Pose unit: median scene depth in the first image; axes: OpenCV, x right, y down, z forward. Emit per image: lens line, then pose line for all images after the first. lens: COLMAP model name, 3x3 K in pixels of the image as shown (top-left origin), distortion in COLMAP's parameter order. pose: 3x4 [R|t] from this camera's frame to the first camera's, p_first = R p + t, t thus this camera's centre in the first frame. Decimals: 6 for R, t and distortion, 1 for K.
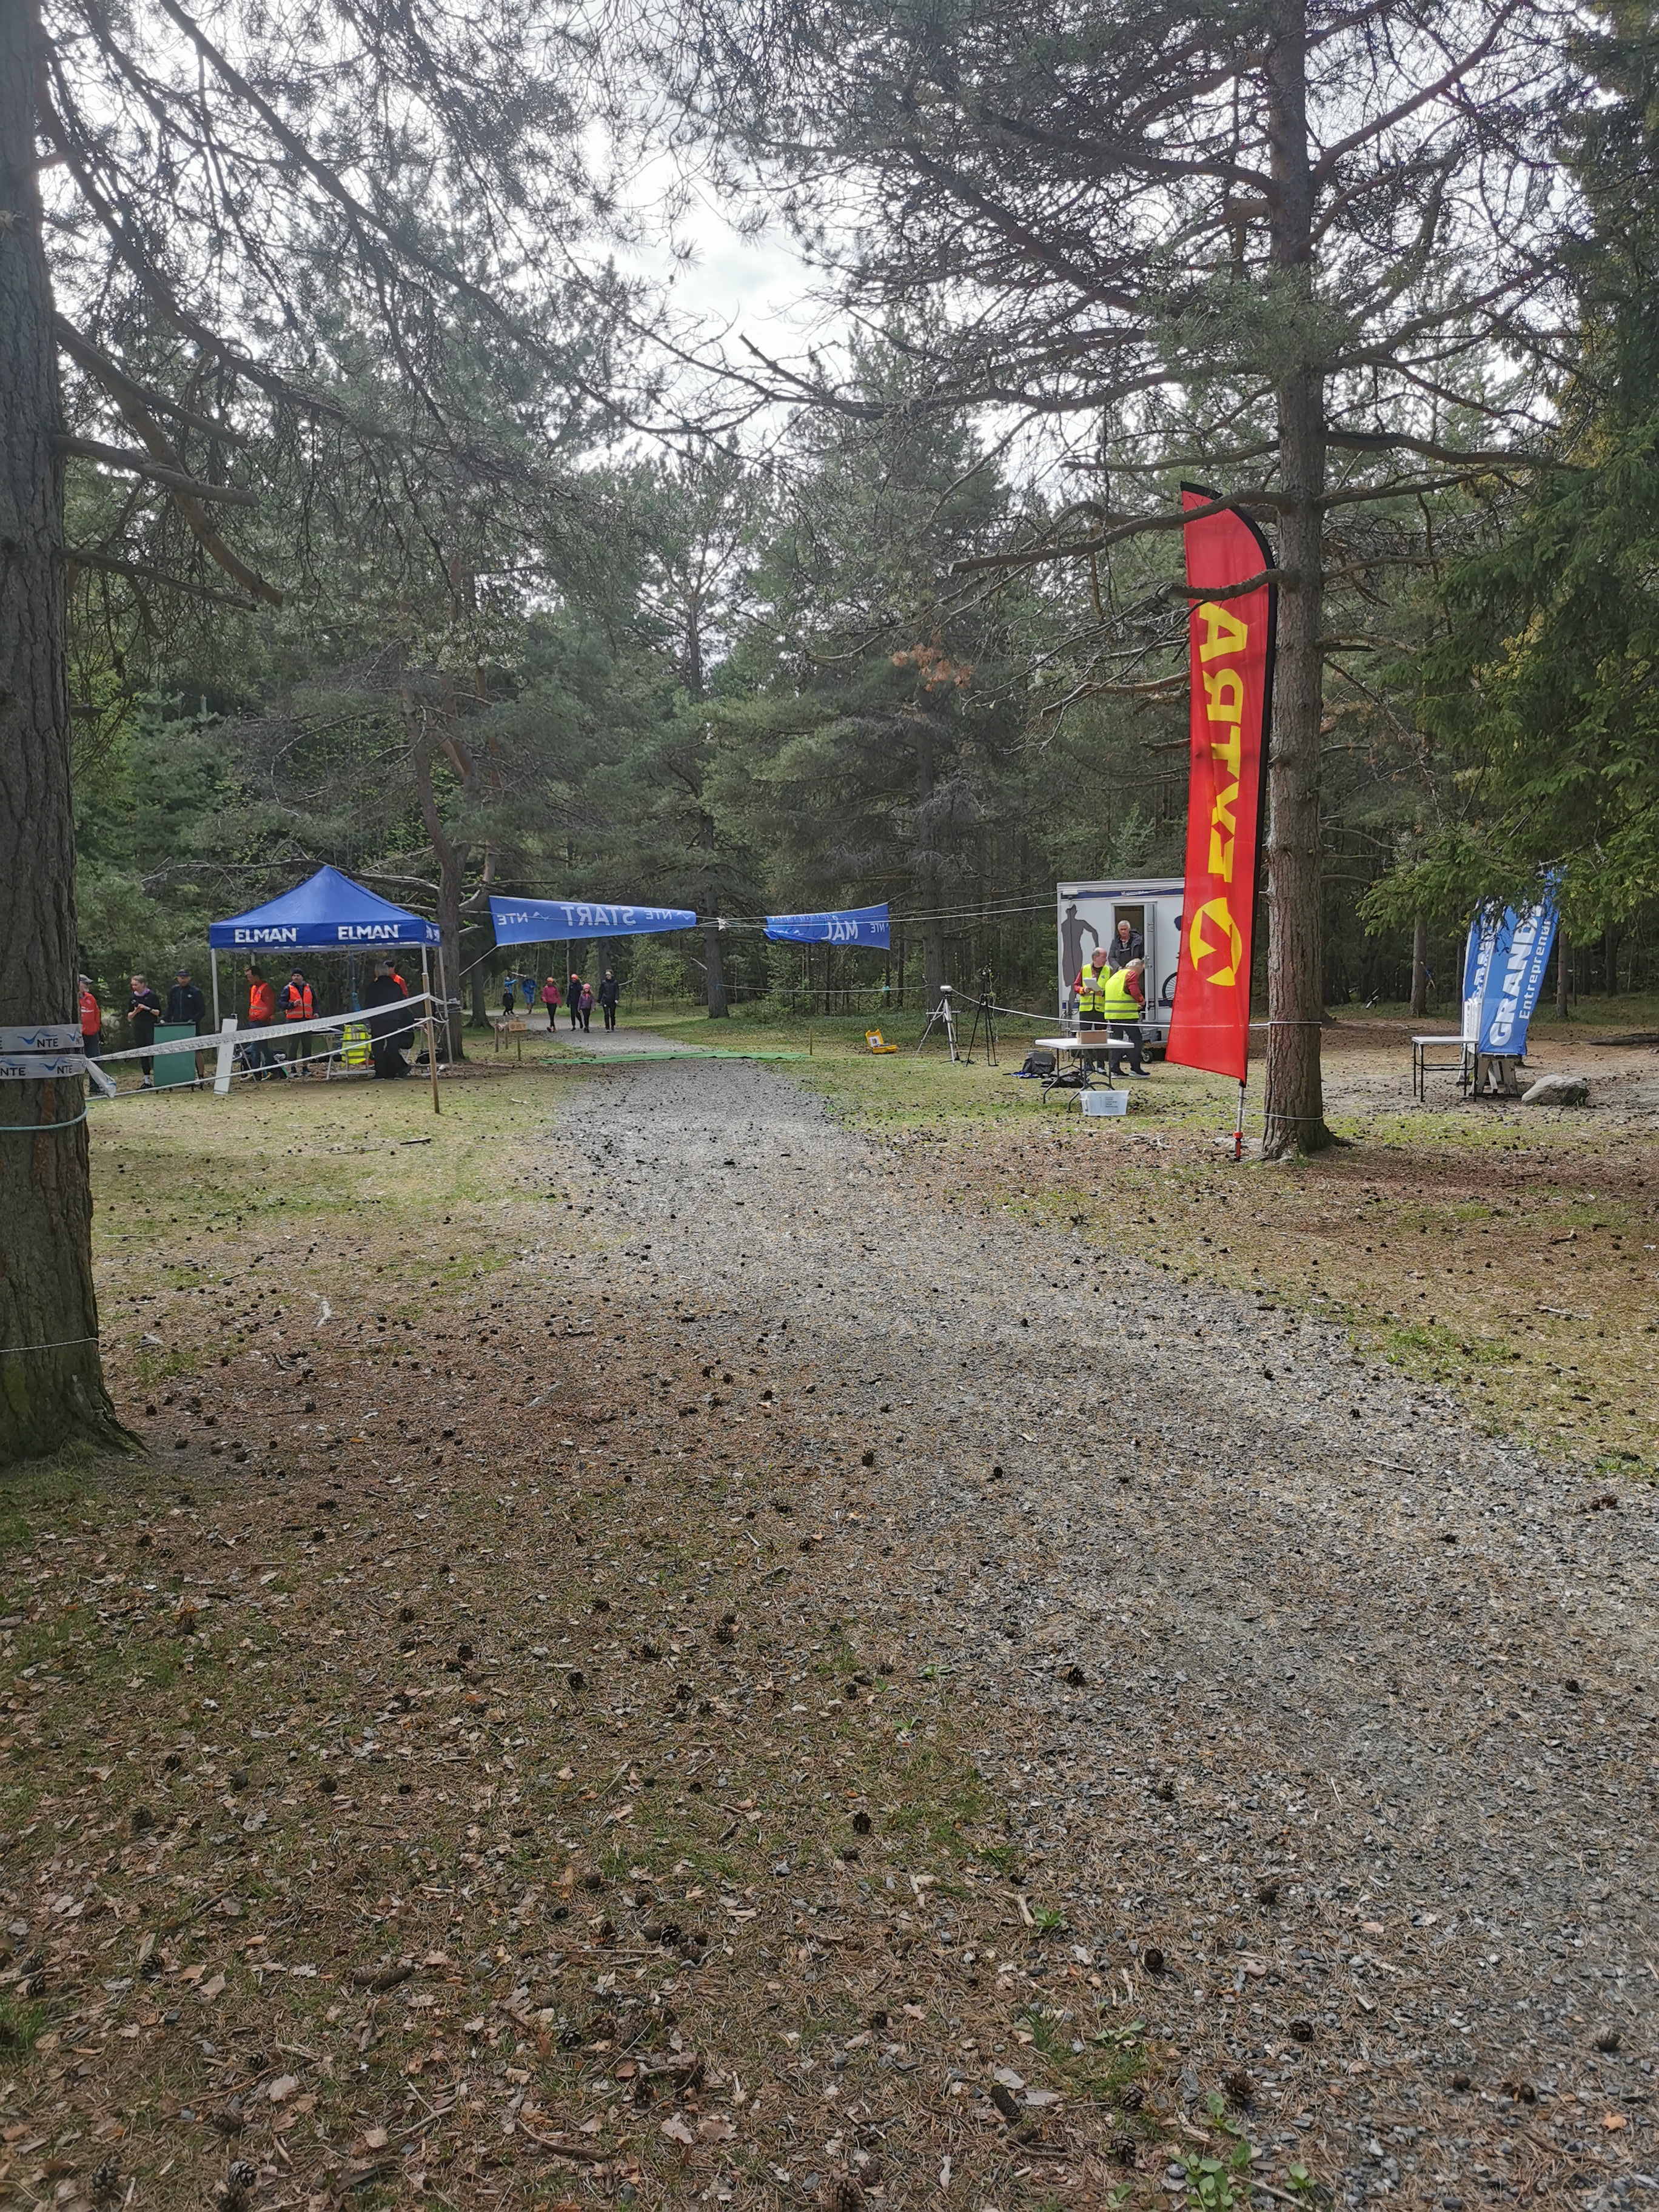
lens RADIAL K [[1706.1, 0, 833.0], [0, 1706.1, 1171.5], [0, 0, 1]] dist [0.000012, 0.000167]
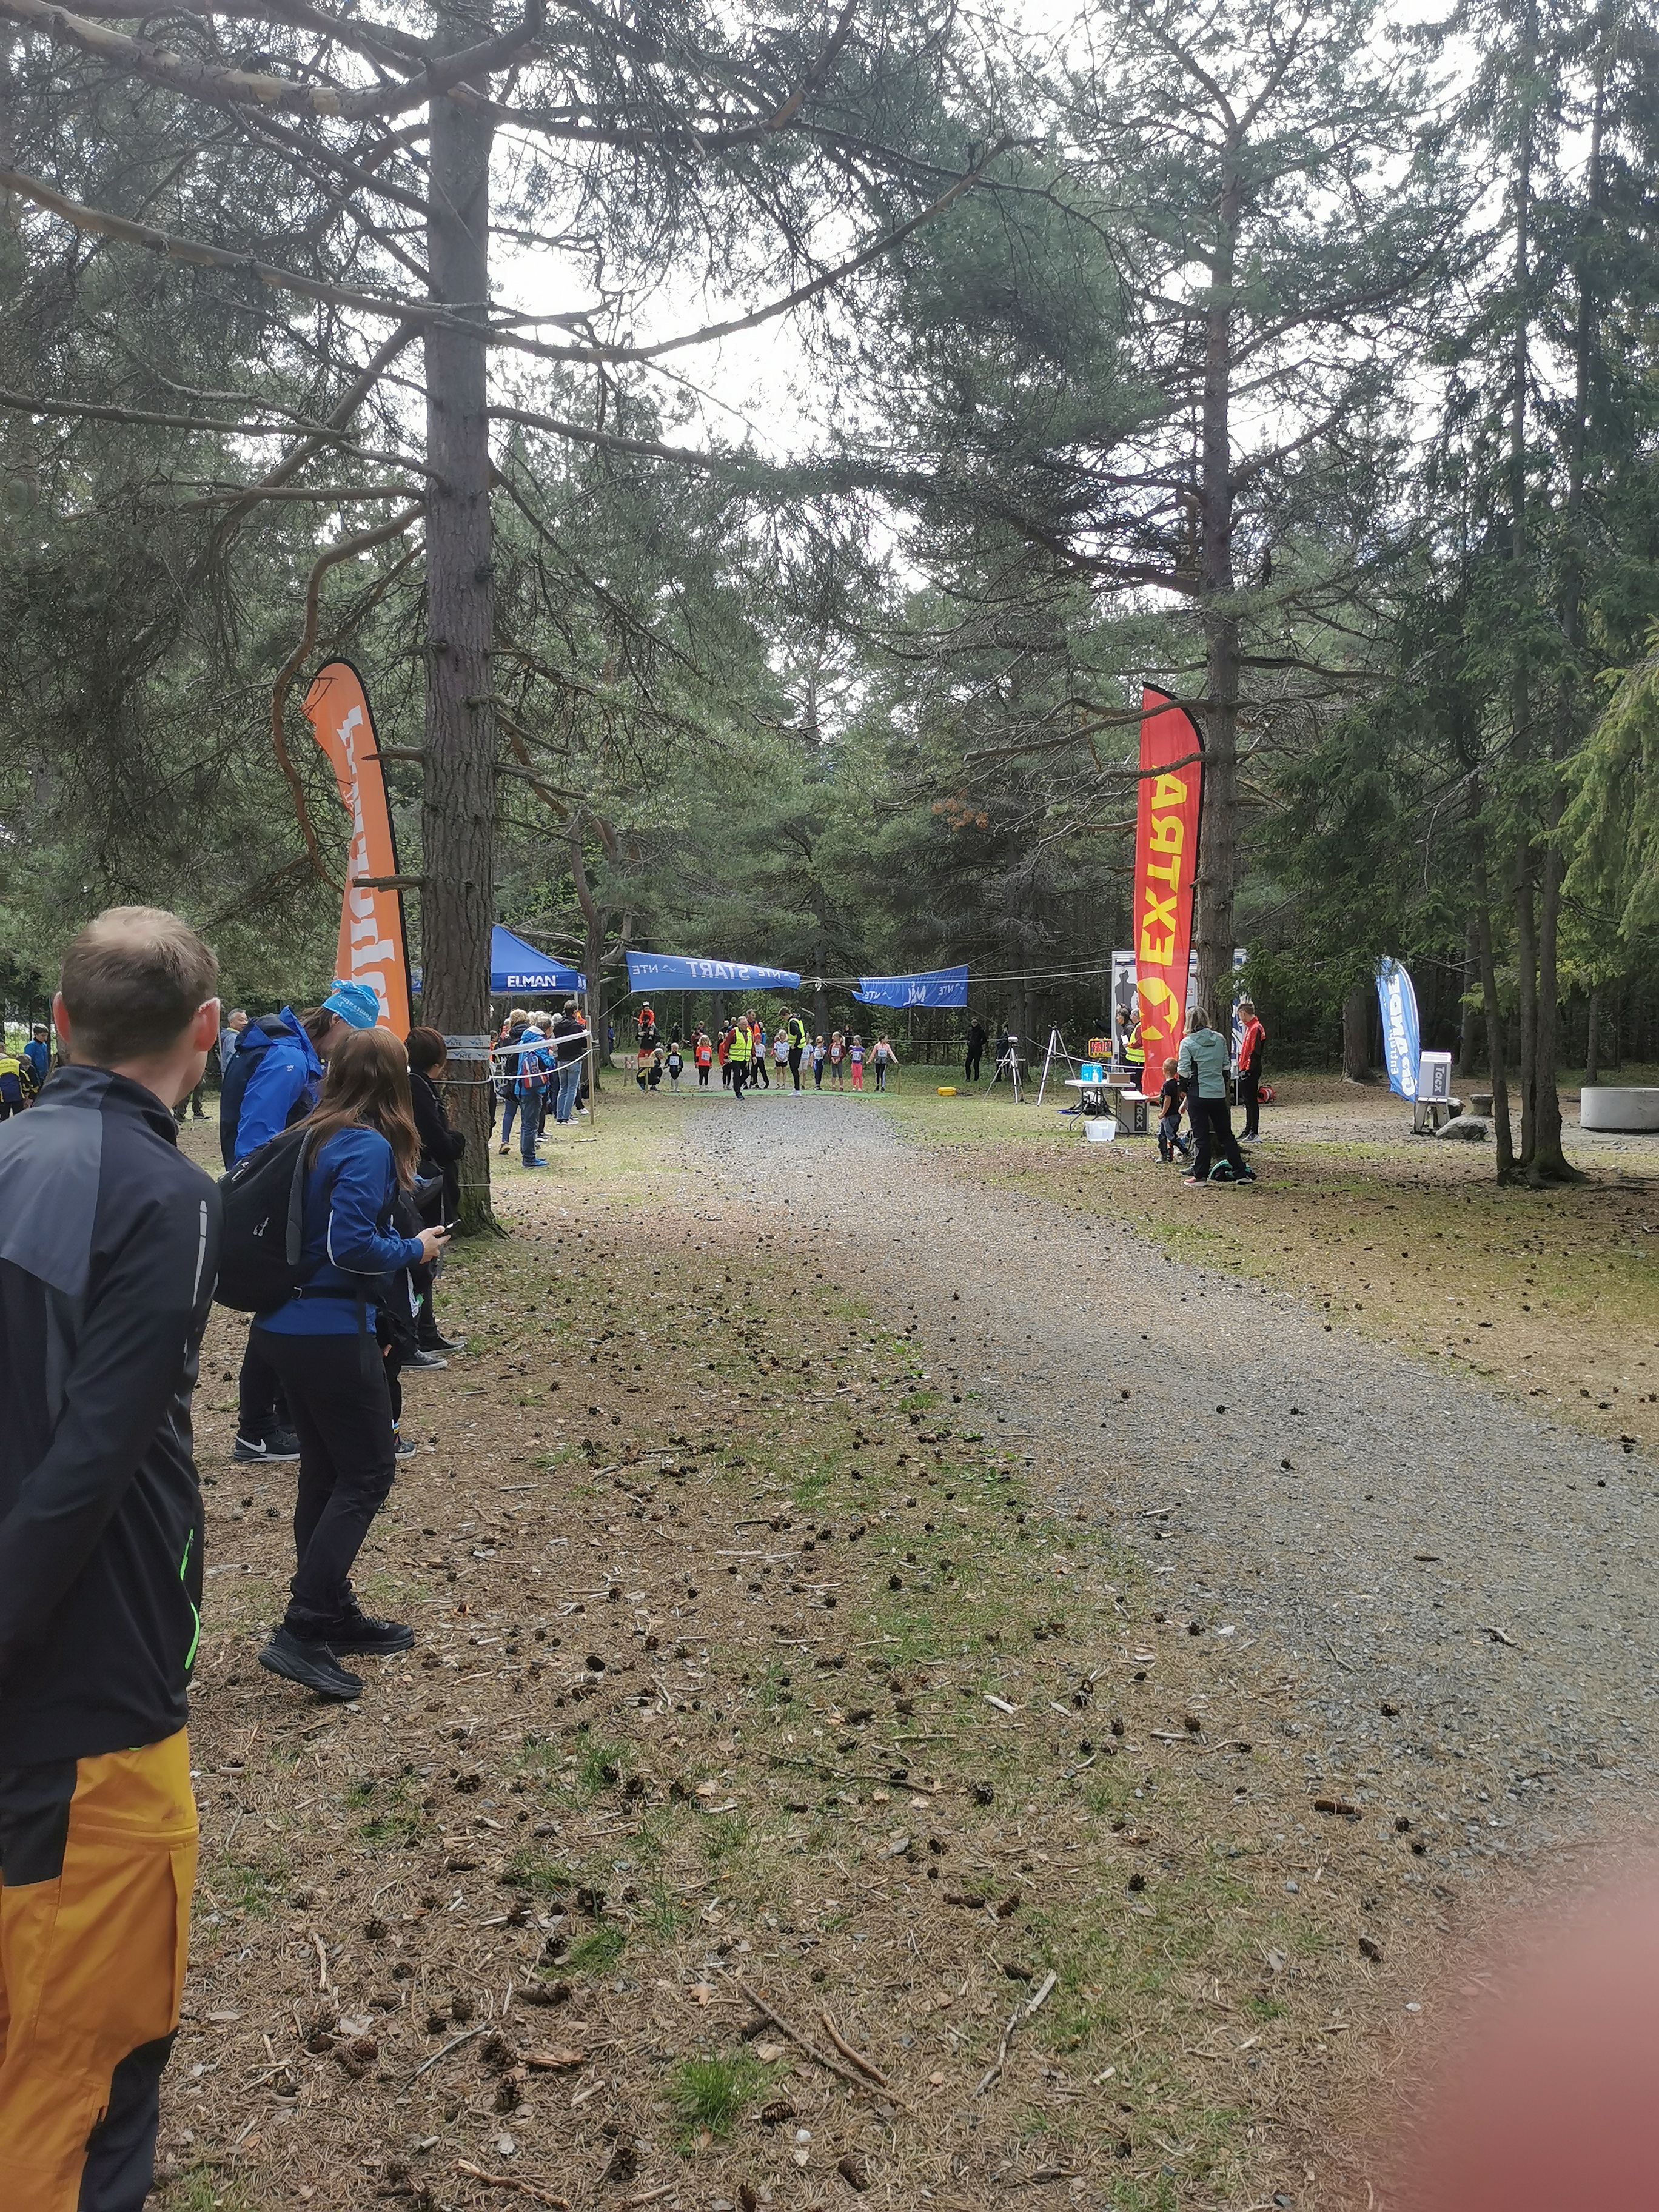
lens RADIAL K [[1831.4, 0, 829.5], [0, 1831.4, 1106.0], [0, 0, 1]] dist [0.000260, 0.000221]
pose [[0.997331, 0.027678, -0.067557, 0.028170], [-0.032399, 0.997034, -0.069816, 0.029976], [0.065425, 0.071818, 0.995270, -0.253082]]
